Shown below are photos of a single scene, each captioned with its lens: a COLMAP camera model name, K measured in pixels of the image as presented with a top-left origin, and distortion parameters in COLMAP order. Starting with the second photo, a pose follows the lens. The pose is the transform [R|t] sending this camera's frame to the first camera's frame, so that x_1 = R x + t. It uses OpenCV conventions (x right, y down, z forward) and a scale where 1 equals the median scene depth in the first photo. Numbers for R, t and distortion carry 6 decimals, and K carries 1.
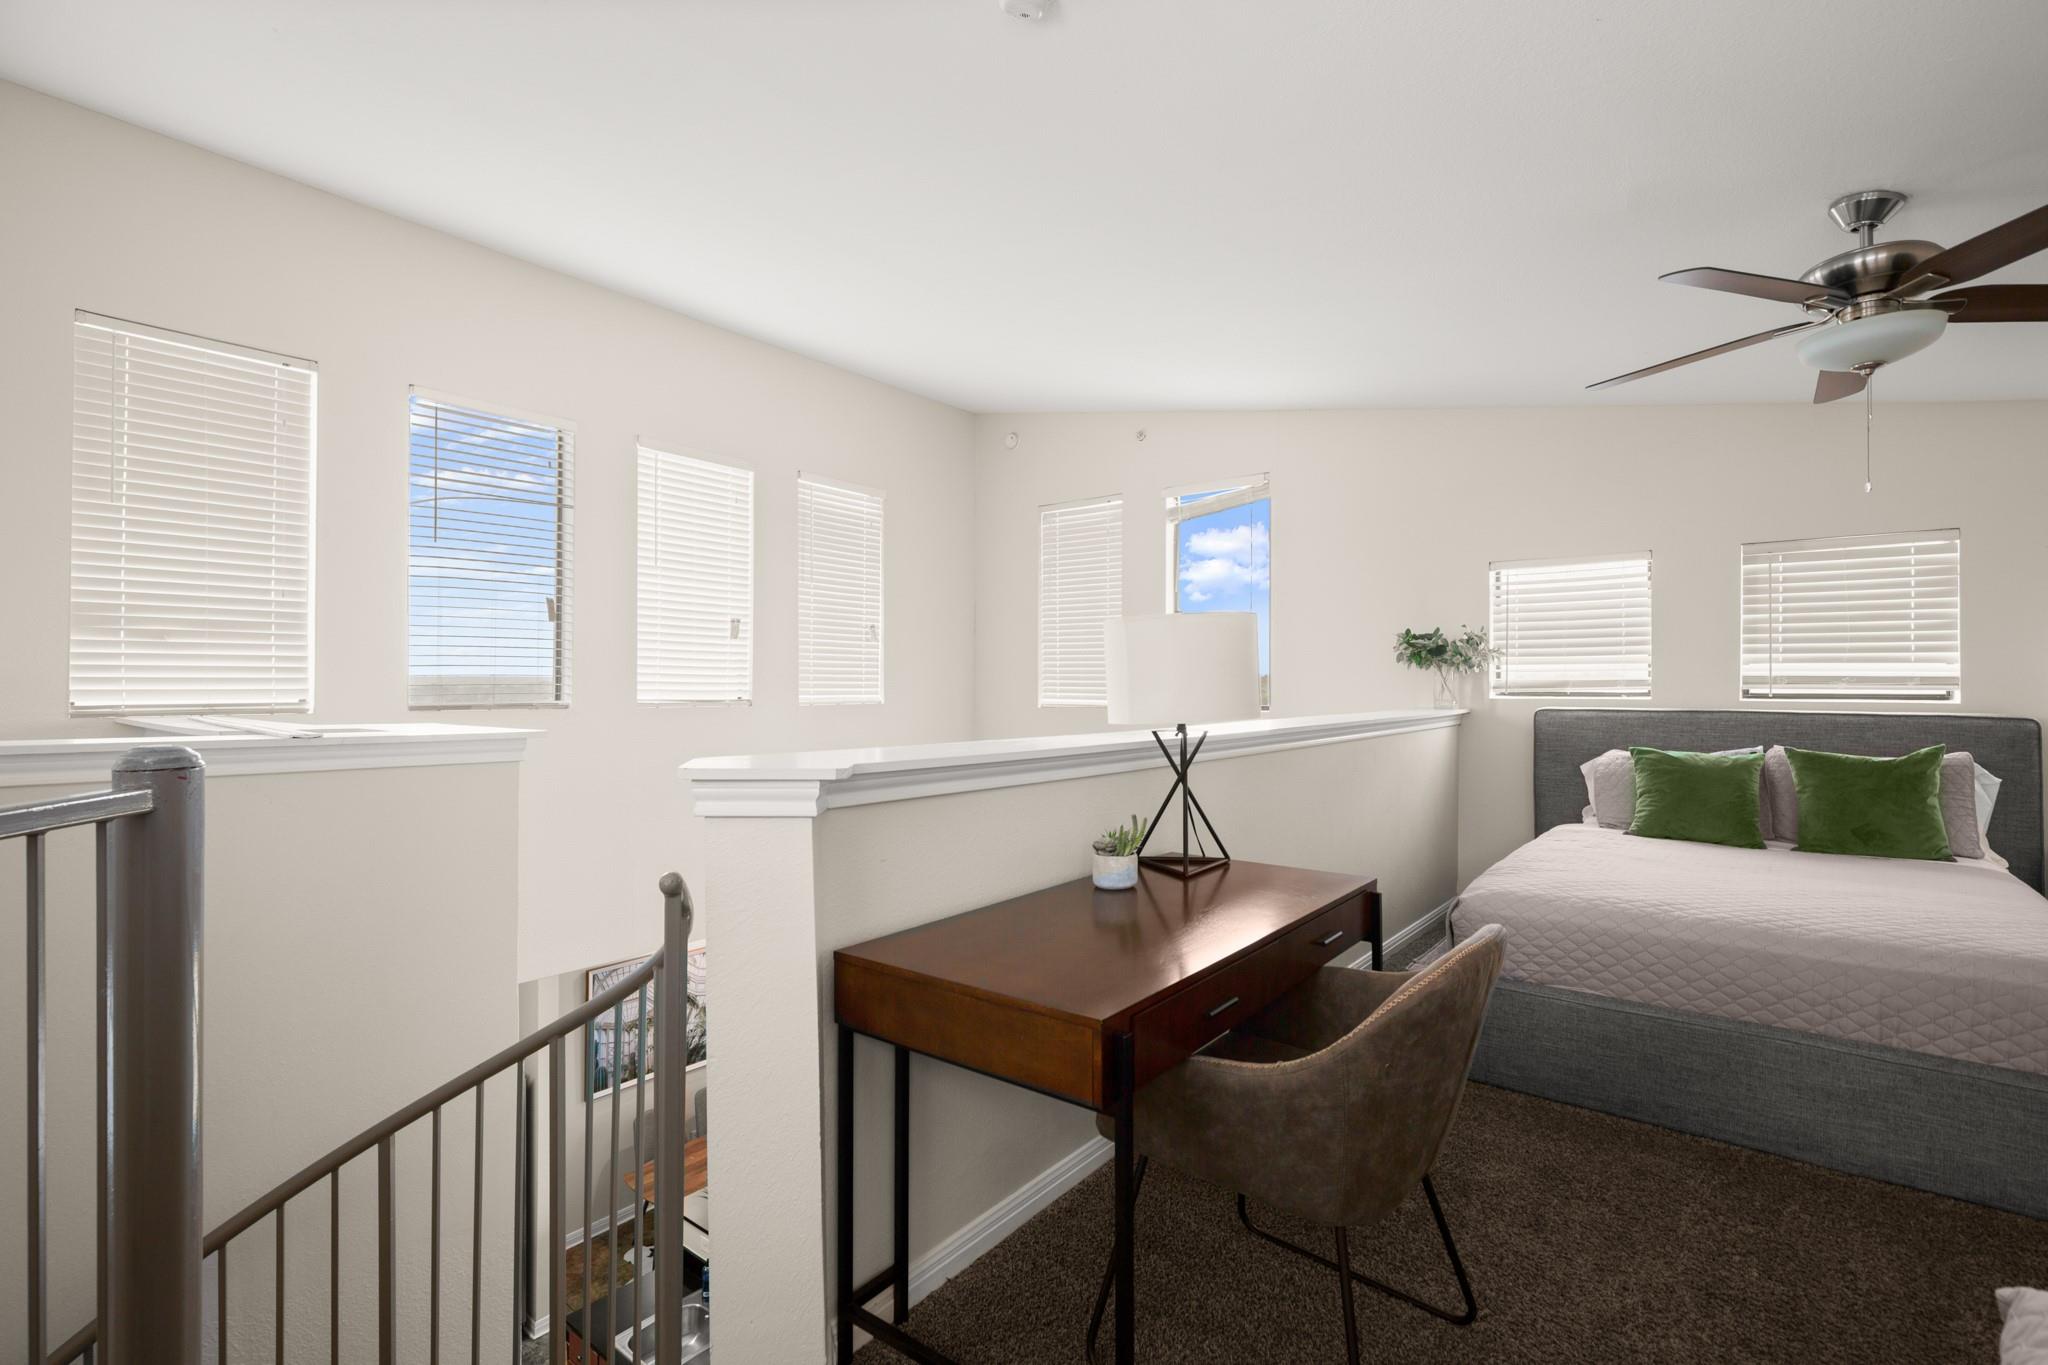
lens RADIAL K [[941.4, 0, 1036.1], [0, 941.4, 676.2], [0, 0, 1]] dist [0.020707, -0.001197]
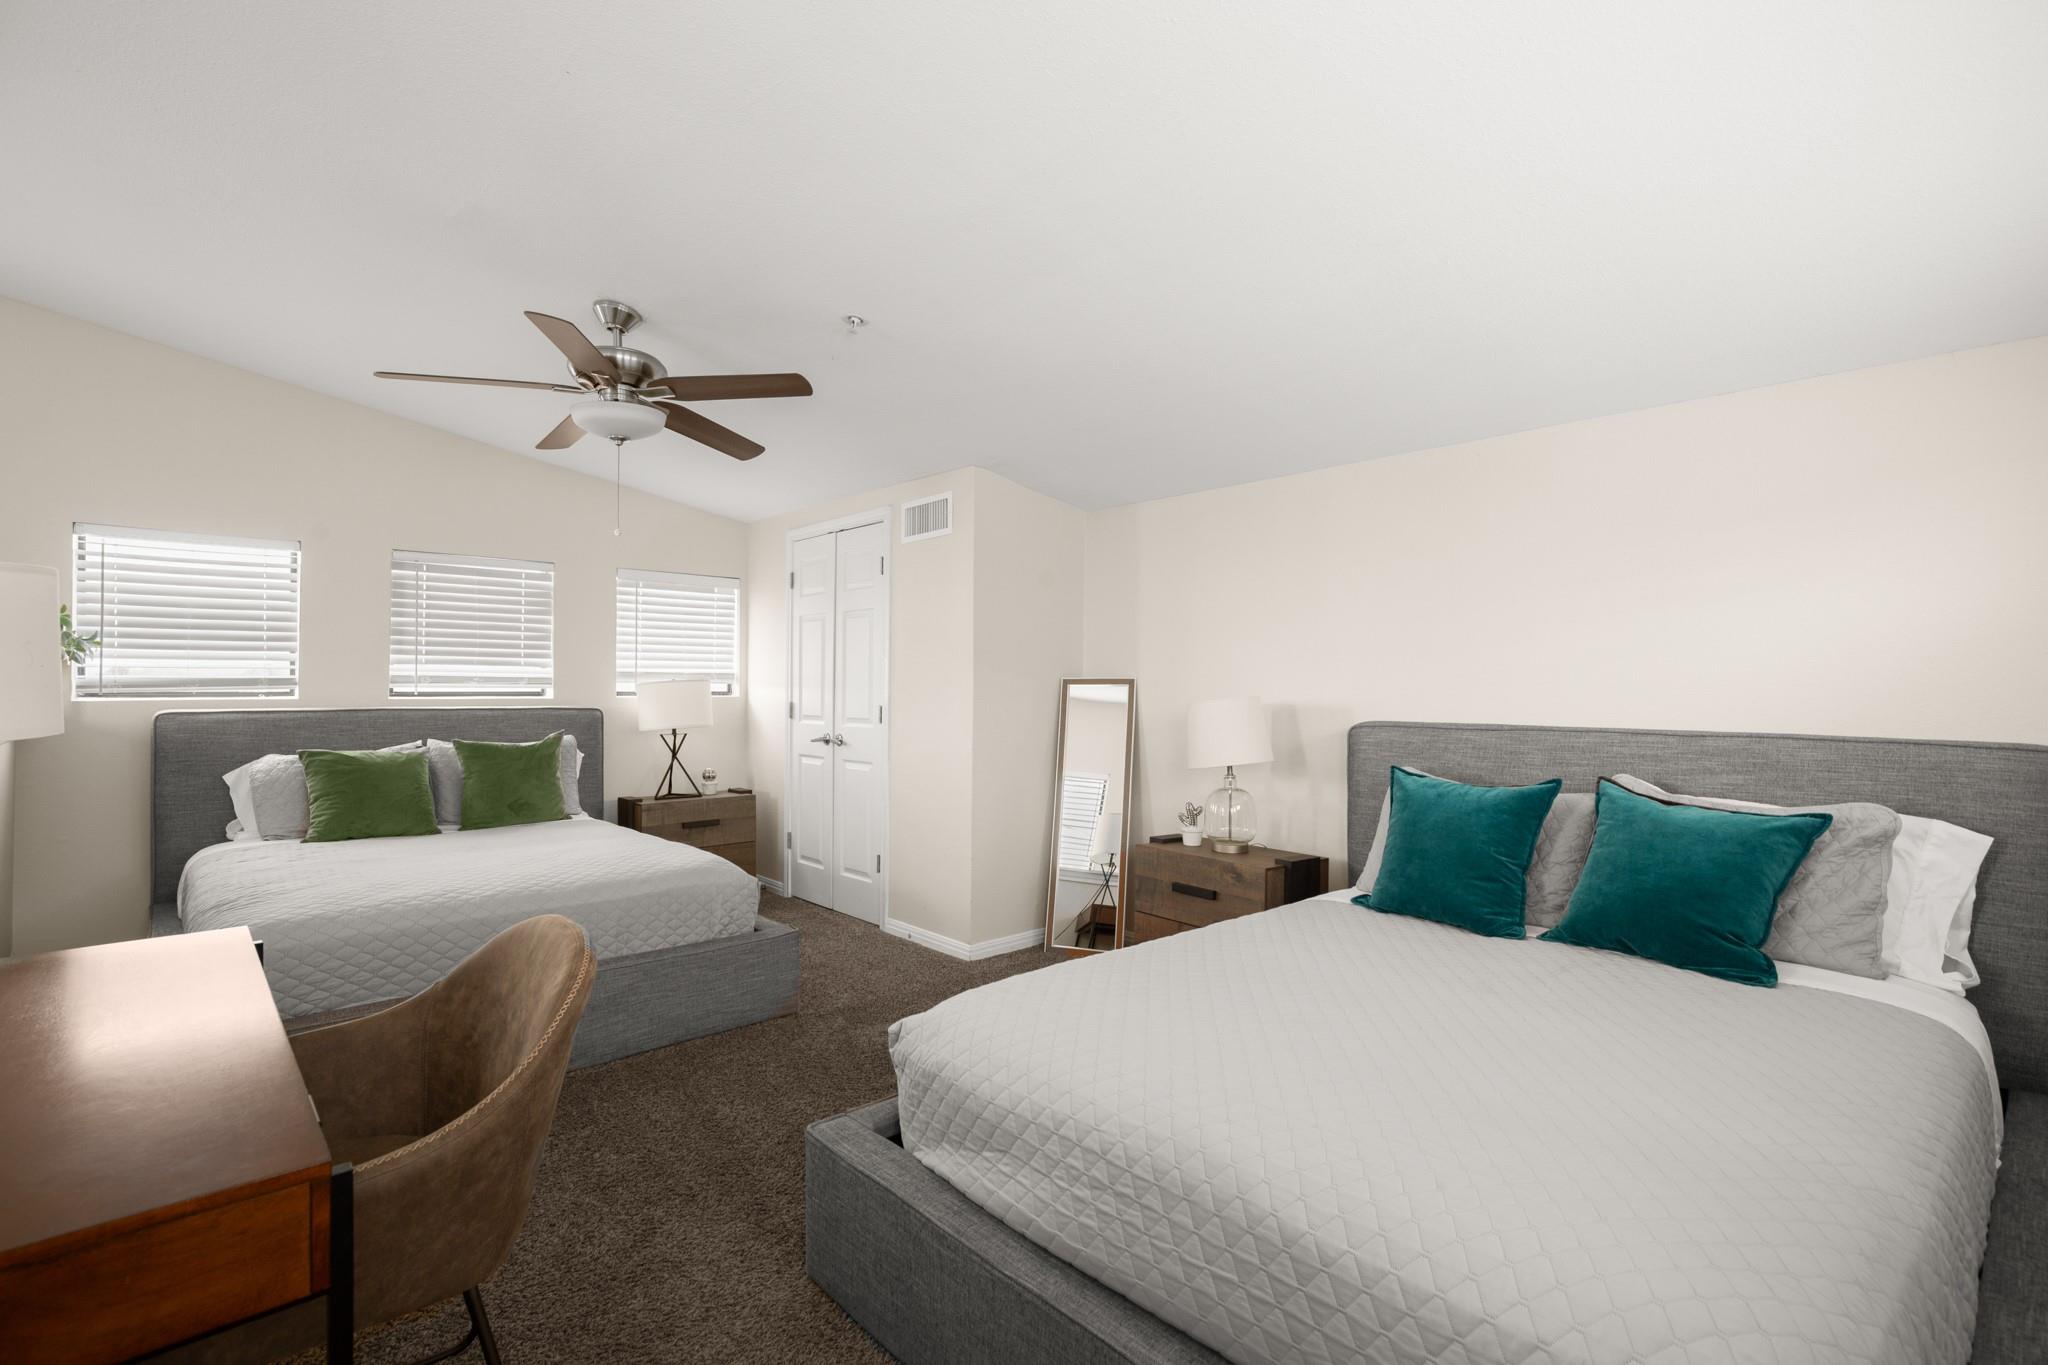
lens RADIAL K [[941.4, 0, 1035.2], [0, 941.4, 693.6], [0, 0, 1]] dist [0.020707, -0.001197]
pose [[0.192865, -0.008527, 0.981188, -0.162734], [-0.009888, 0.999895, 0.010633, 0.001848], [-0.981175, -0.011753, 0.192761, 0.109871]]
